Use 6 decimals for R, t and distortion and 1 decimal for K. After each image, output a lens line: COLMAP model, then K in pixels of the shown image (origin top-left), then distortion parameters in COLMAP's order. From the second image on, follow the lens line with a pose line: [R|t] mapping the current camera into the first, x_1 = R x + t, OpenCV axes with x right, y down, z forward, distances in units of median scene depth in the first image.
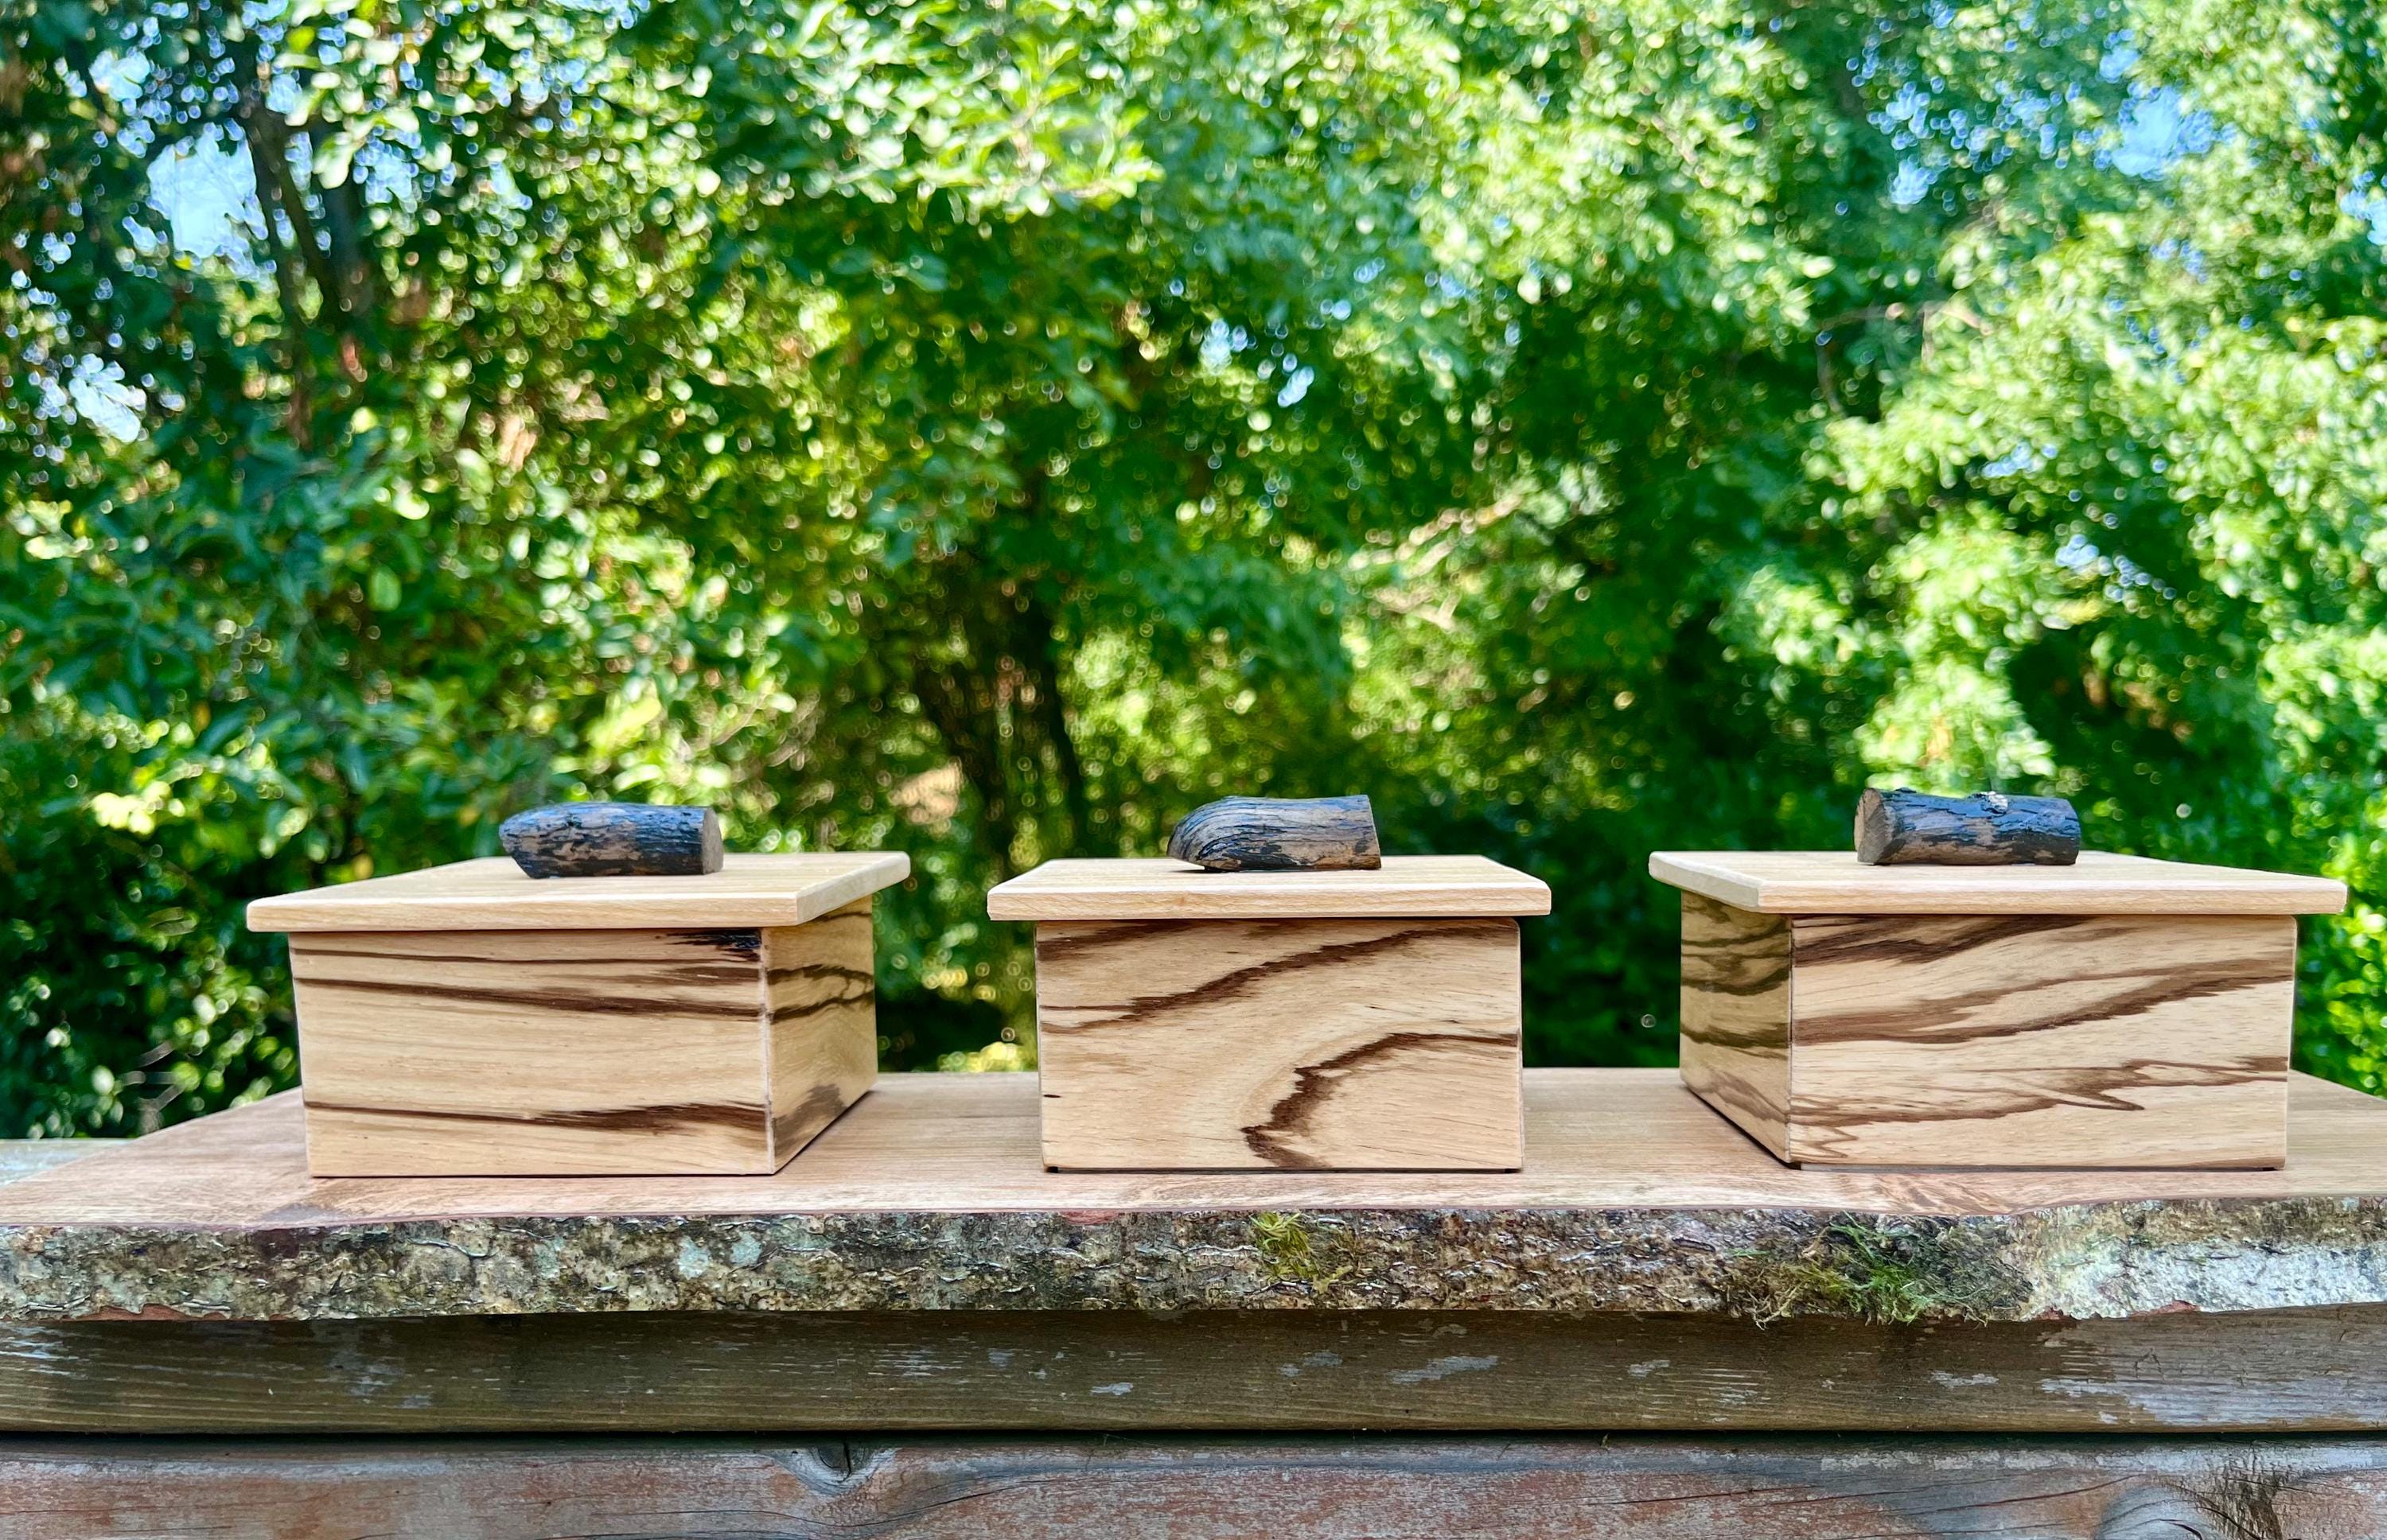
lens RADIAL K [[2019.4, 0, 1193.5], [0, 2019.4, 770.0], [0, 0, 1]] dist [0.041172, -0.089208]
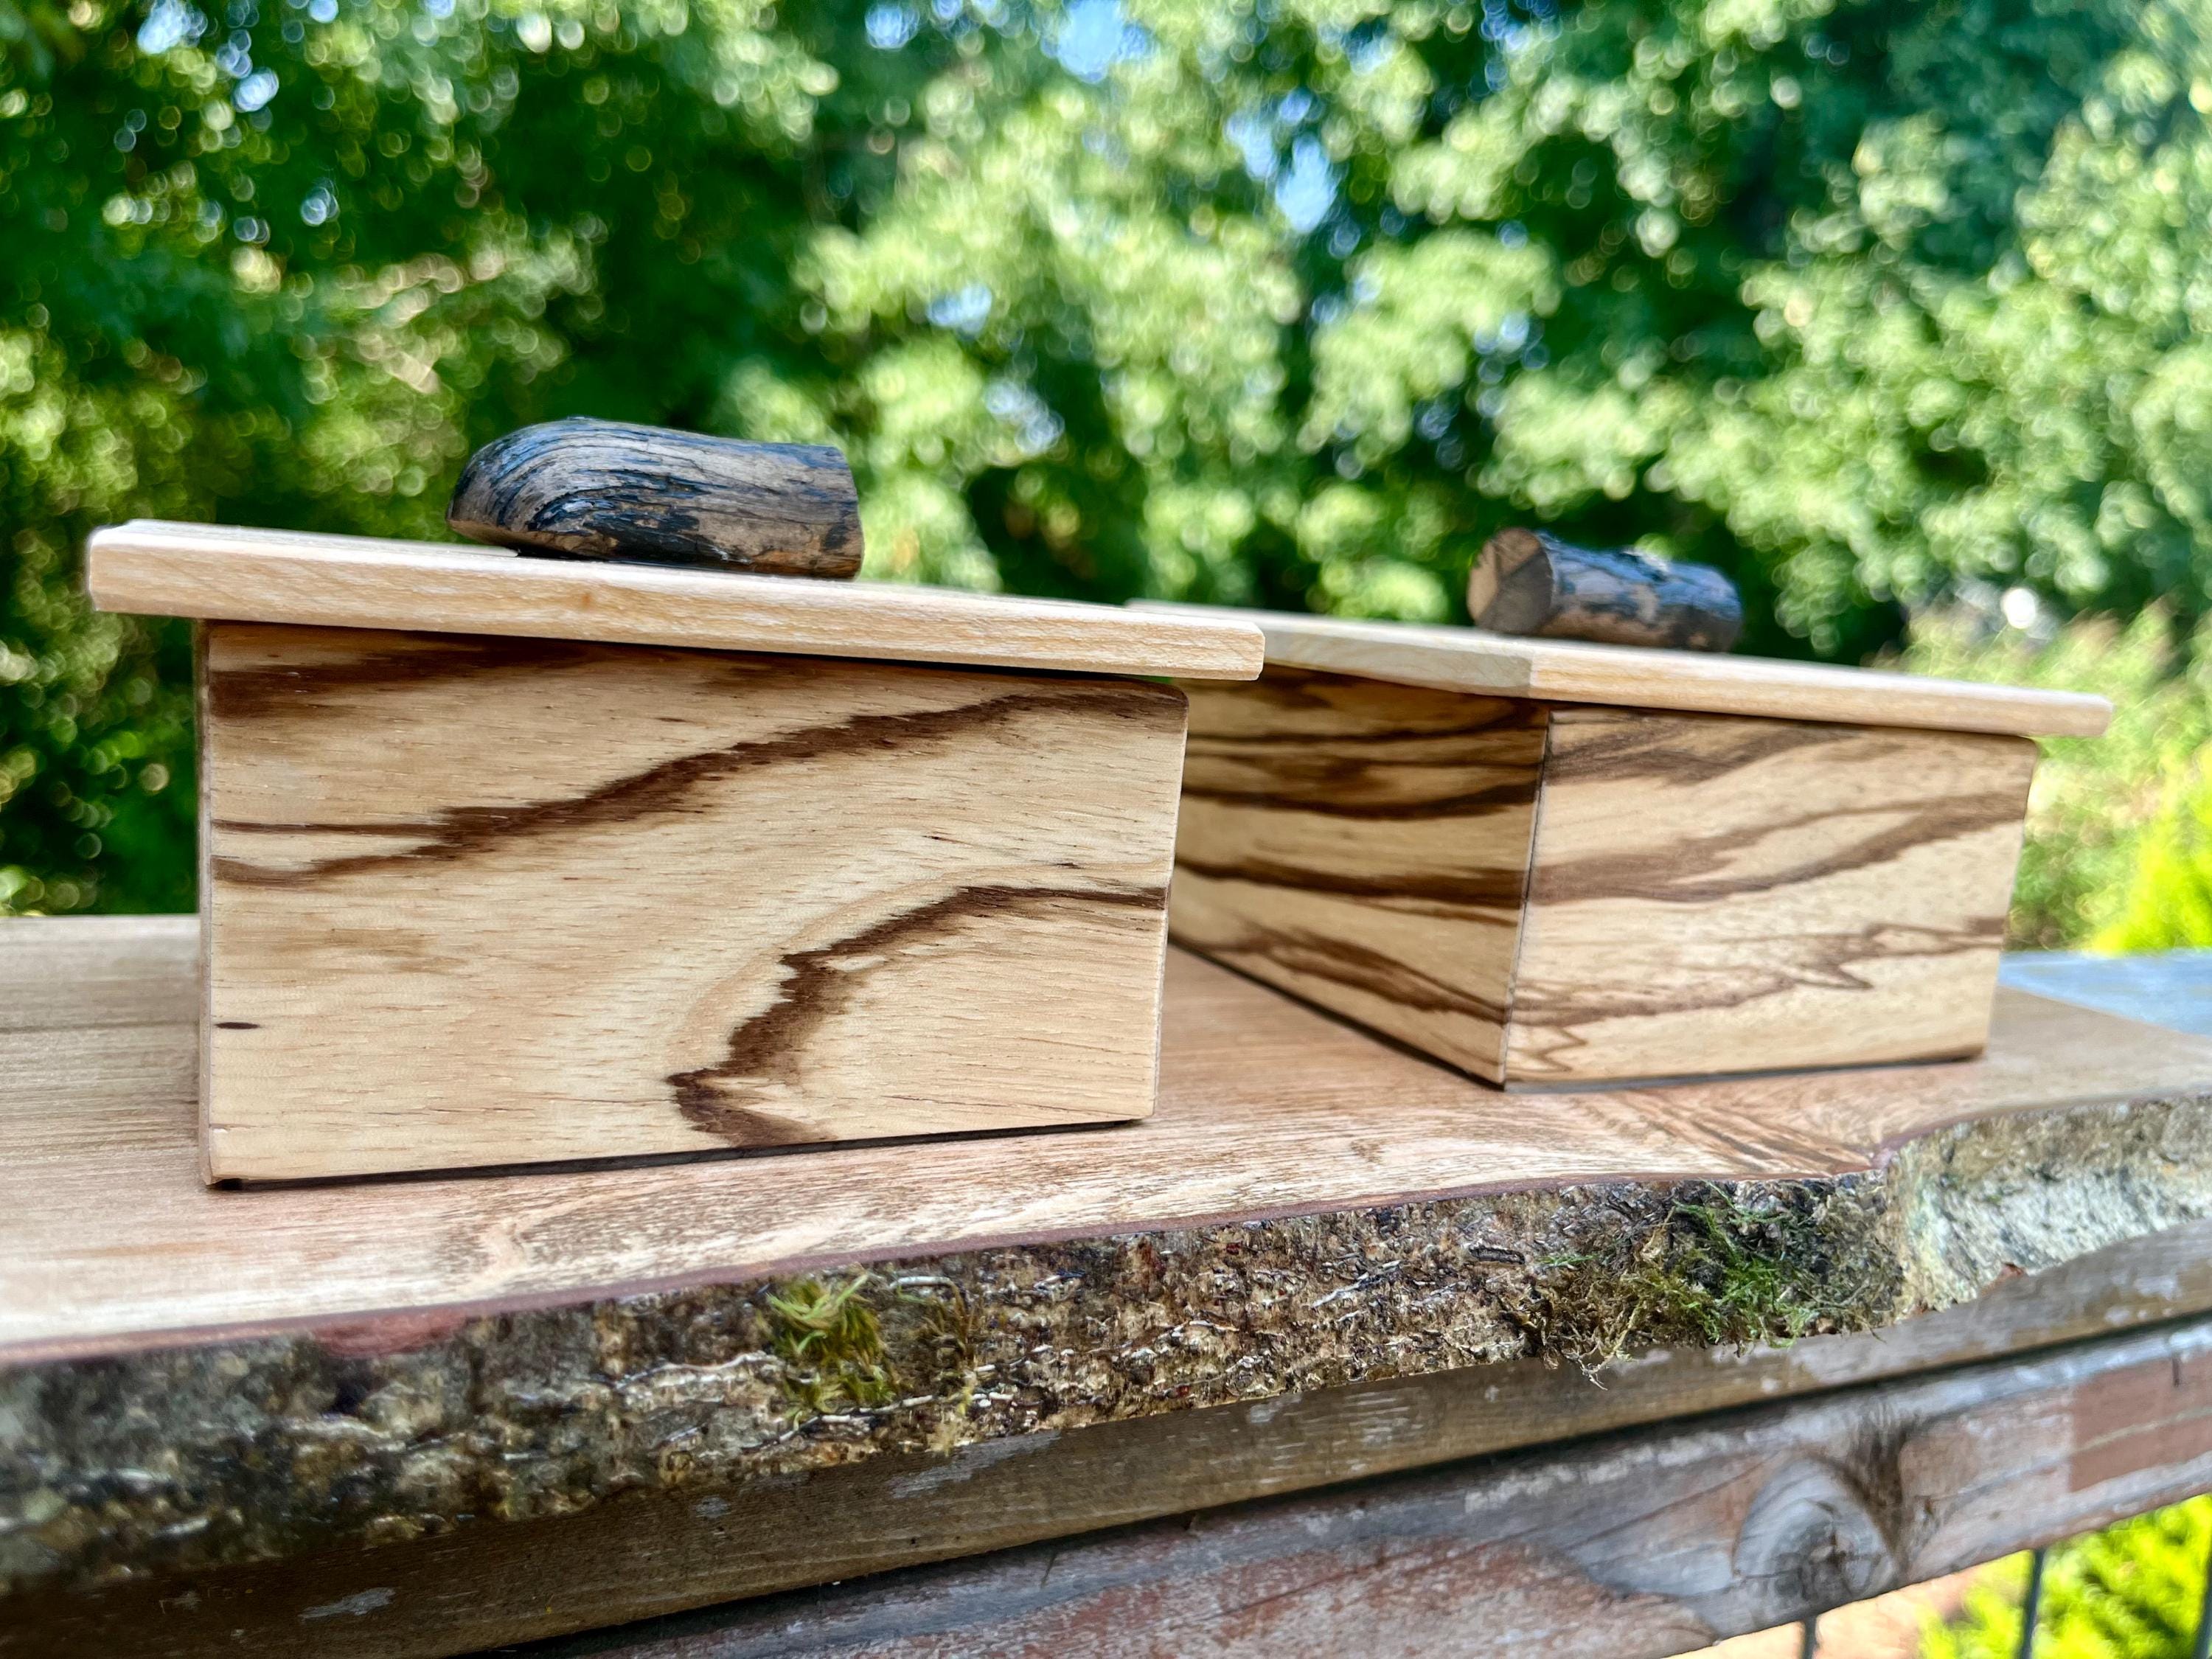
lens RADIAL K [[1771.8, 0, 1106.0], [0, 1771.8, 829.5], [0, 0, 1]] dist [0.022268, -0.059259]
pose [[0.863101, 0.017437, 0.504730, -0.109833], [-0.089411, 0.988892, 0.118733, 0.060821], [-0.497054, -0.147607, 0.855073, 0.625010]]
